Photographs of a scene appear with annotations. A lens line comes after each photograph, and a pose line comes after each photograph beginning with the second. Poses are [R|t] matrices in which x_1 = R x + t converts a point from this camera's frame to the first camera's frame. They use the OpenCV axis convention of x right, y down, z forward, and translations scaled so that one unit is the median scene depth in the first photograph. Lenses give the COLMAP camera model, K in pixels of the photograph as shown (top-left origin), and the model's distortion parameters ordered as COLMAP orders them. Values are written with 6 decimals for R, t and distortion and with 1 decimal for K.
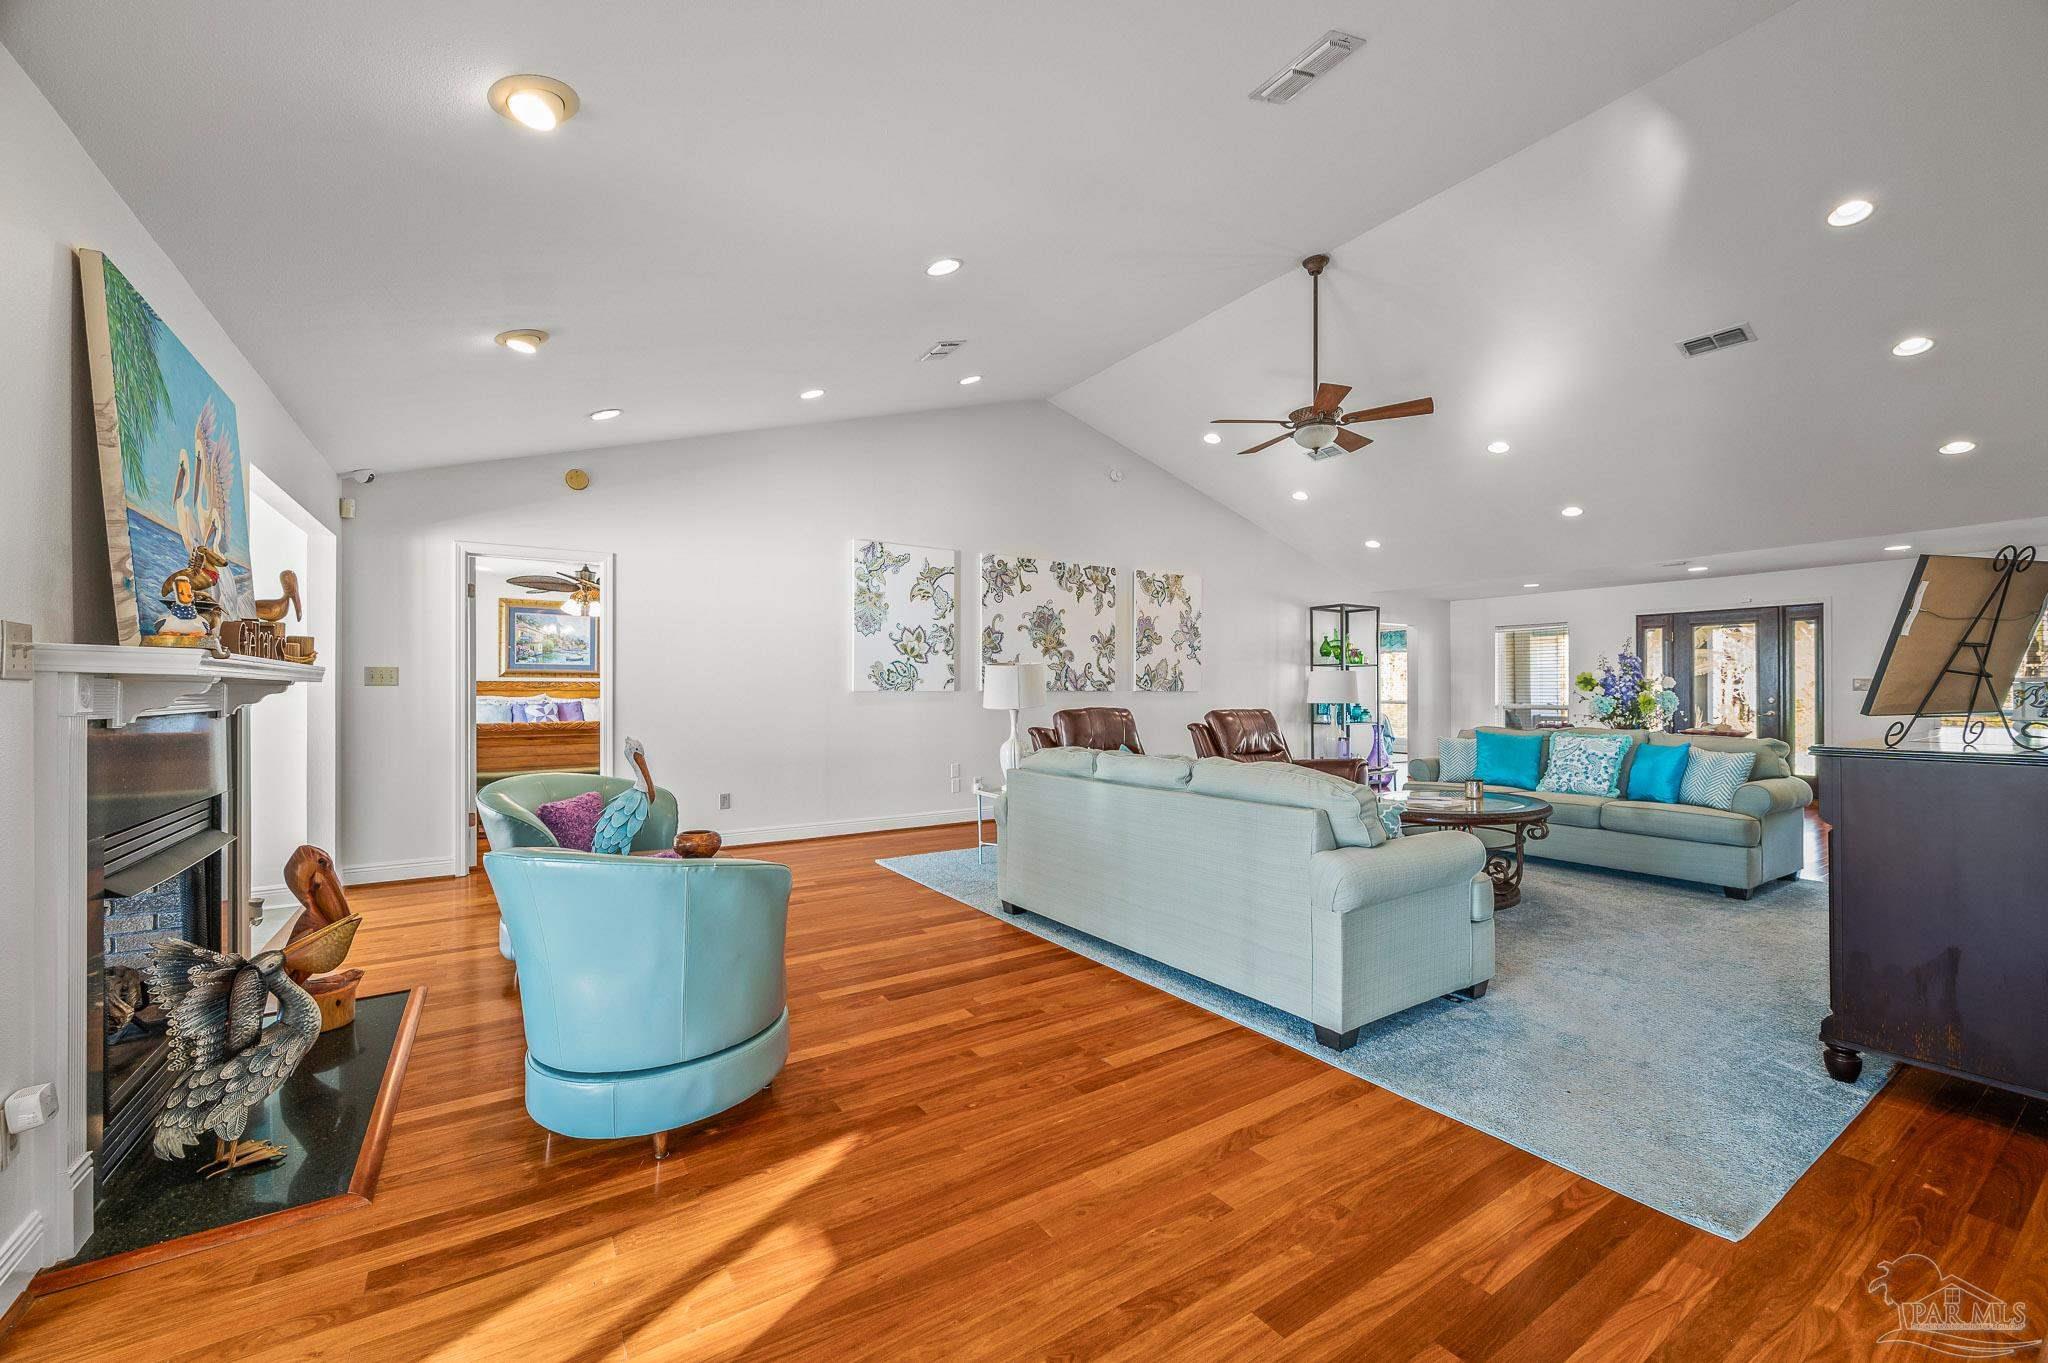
lens RADIAL K [[806.5, 0, 1028.4], [0, 806.5, 685.1], [0, 0, 1]] dist [-0.000021, -0.000985]
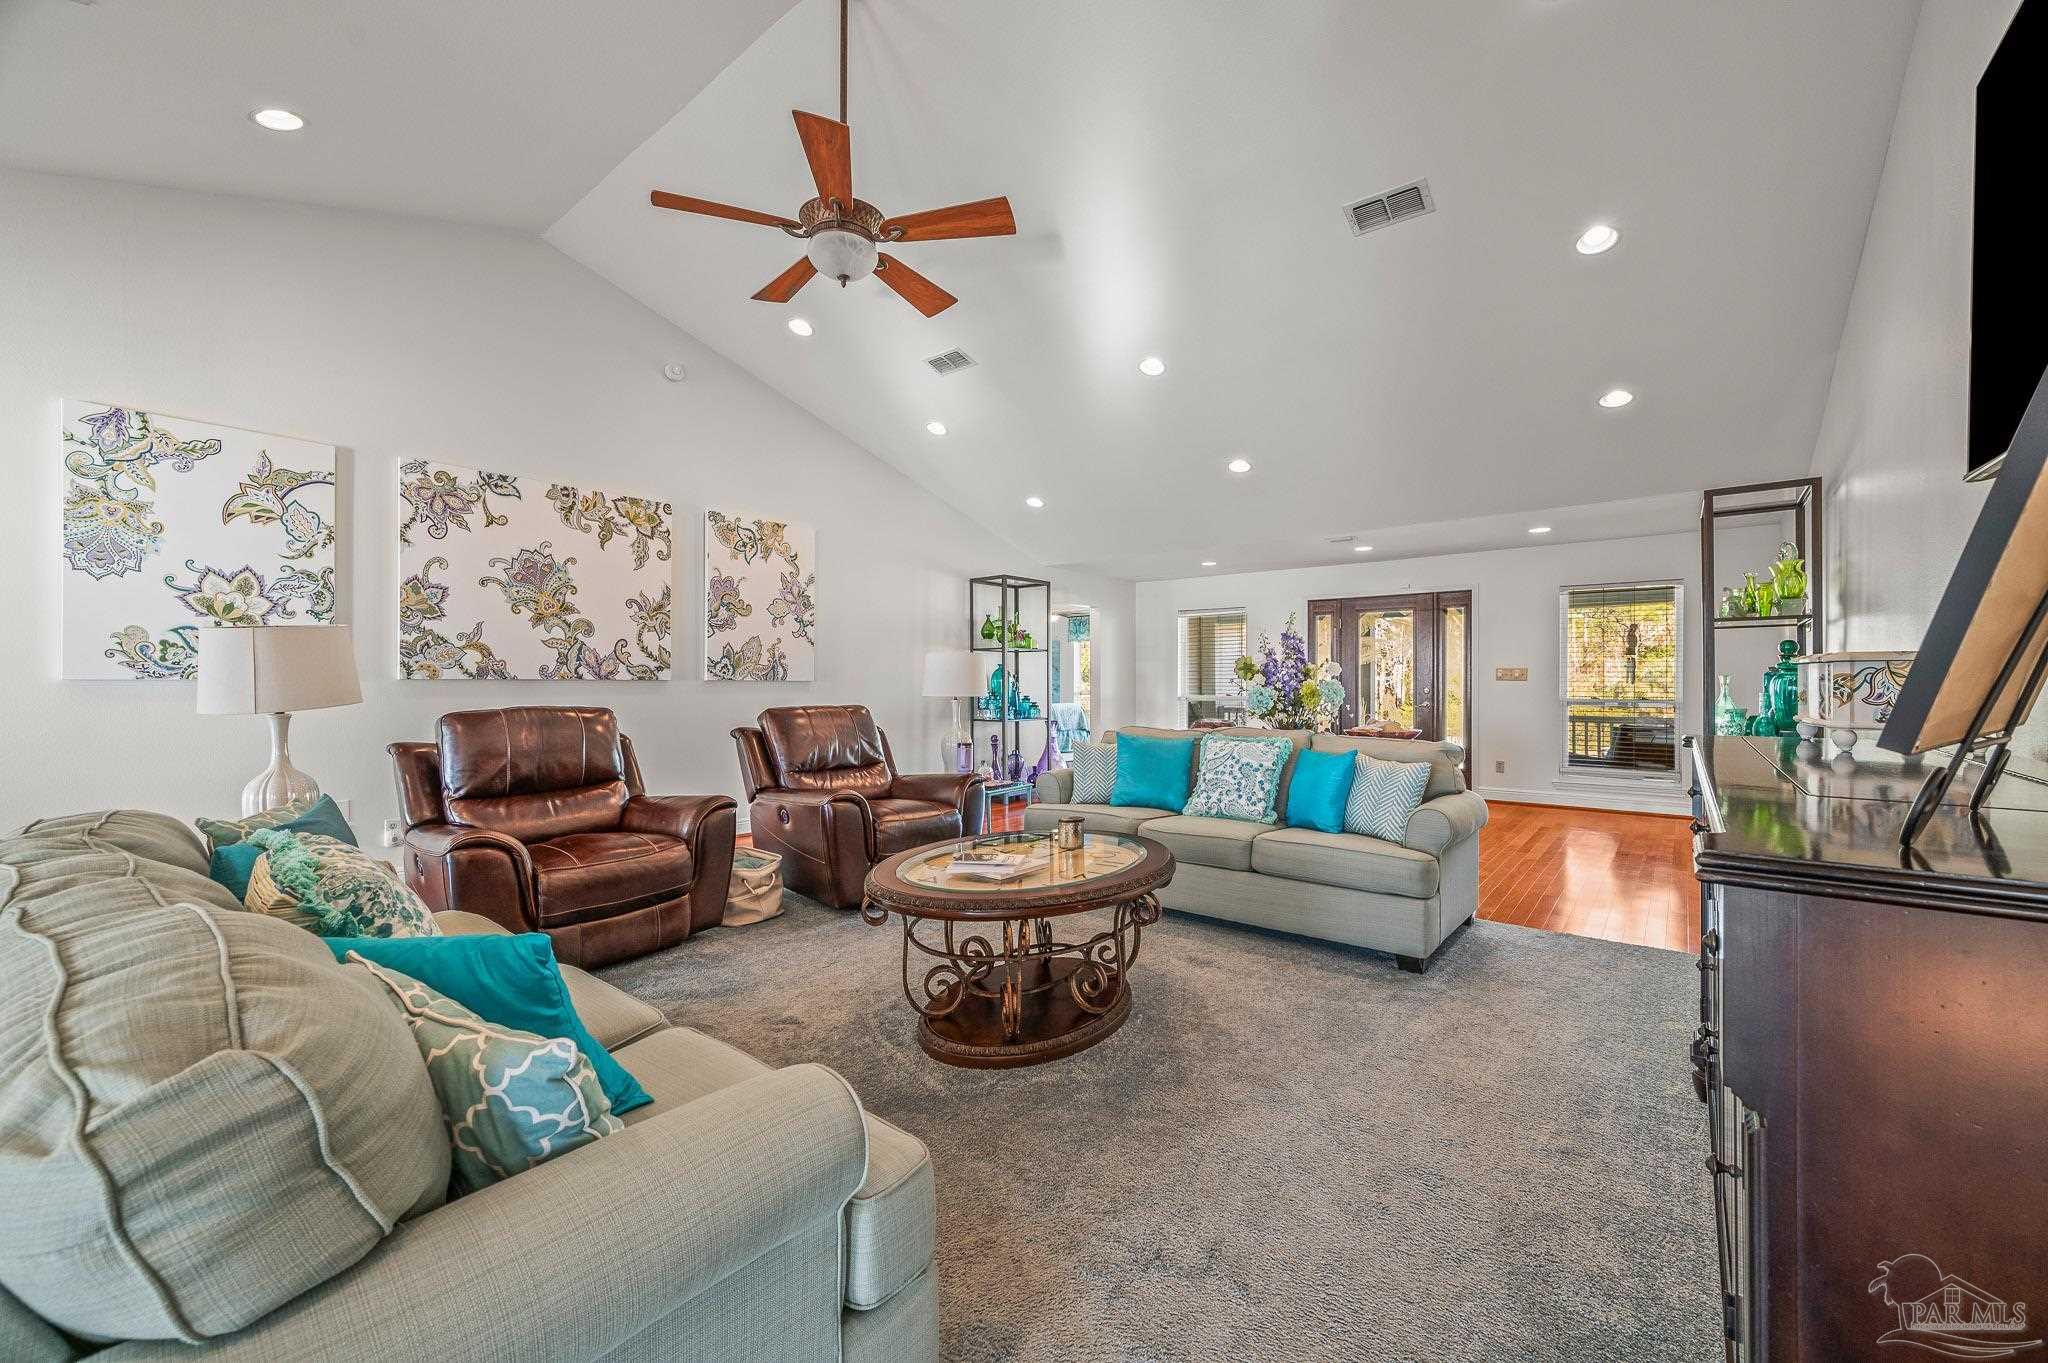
lens RADIAL K [[806.5, 0, 1026.6], [0, 806.5, 682.2], [0, 0, 1]] dist [-0.000021, -0.000985]
pose [[0.955122, -0.000041, 0.296213, 0.215320], [-0.002076, 0.999975, 0.006833, 0.003911], [-0.296205, -0.007141, 0.955098, 0.264439]]
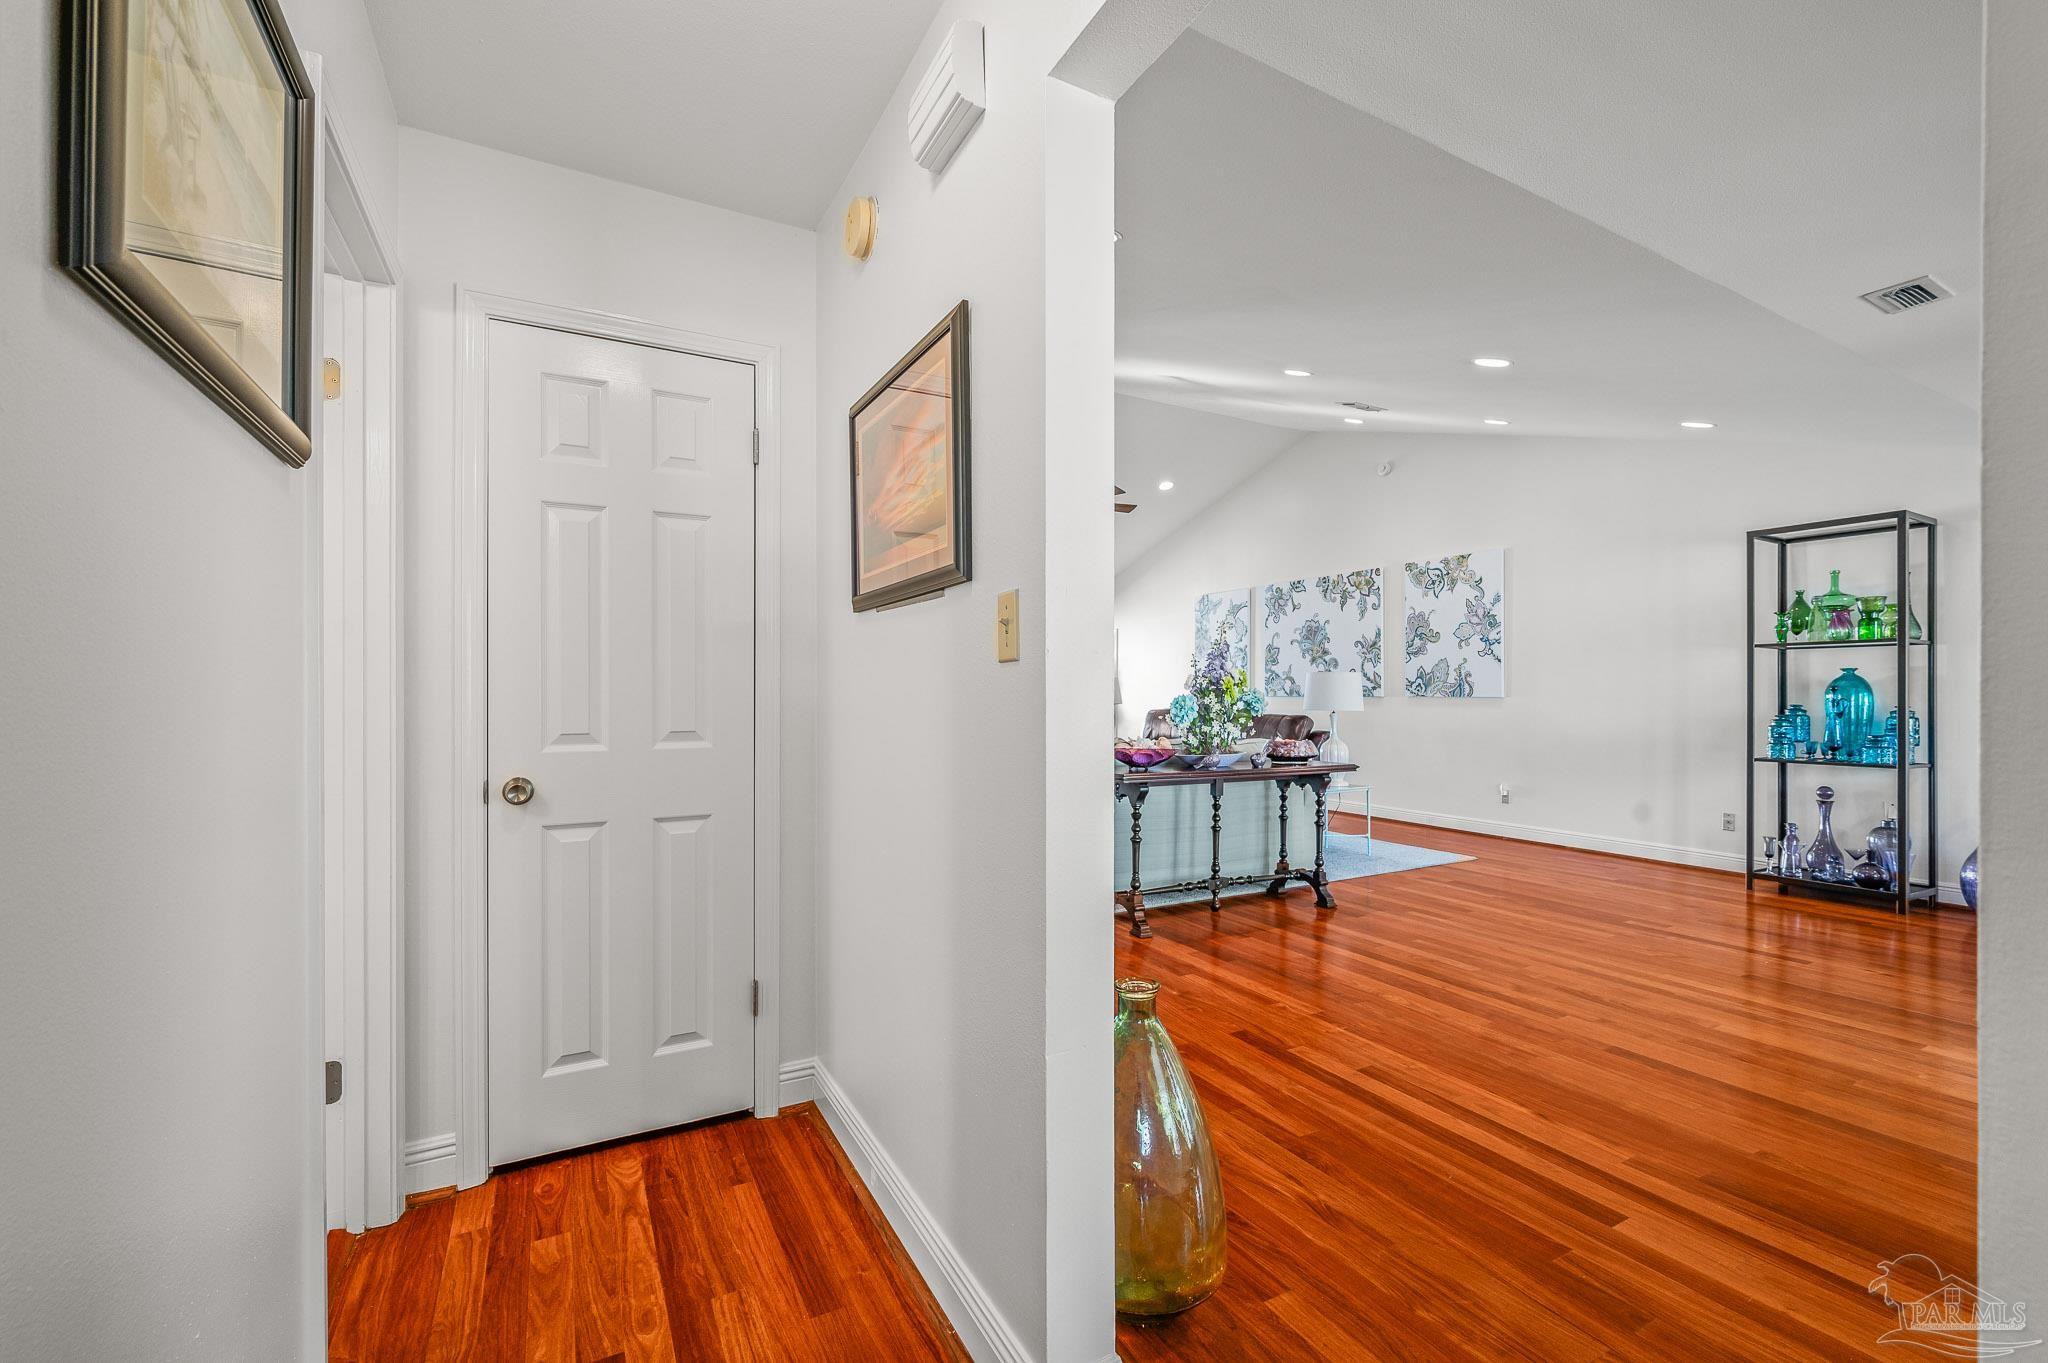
lens RADIAL K [[848.6, 0, 1030.3], [0, 848.6, 692.9], [0, 0, 1]] dist [-0.001684, 0.001434]
pose [[-0.085064, -0.003905, -0.996368, 1.260961], [0.006012, 0.999972, -0.004432, 0.005484], [0.996357, -0.006367, -0.085039, 0.741003]]
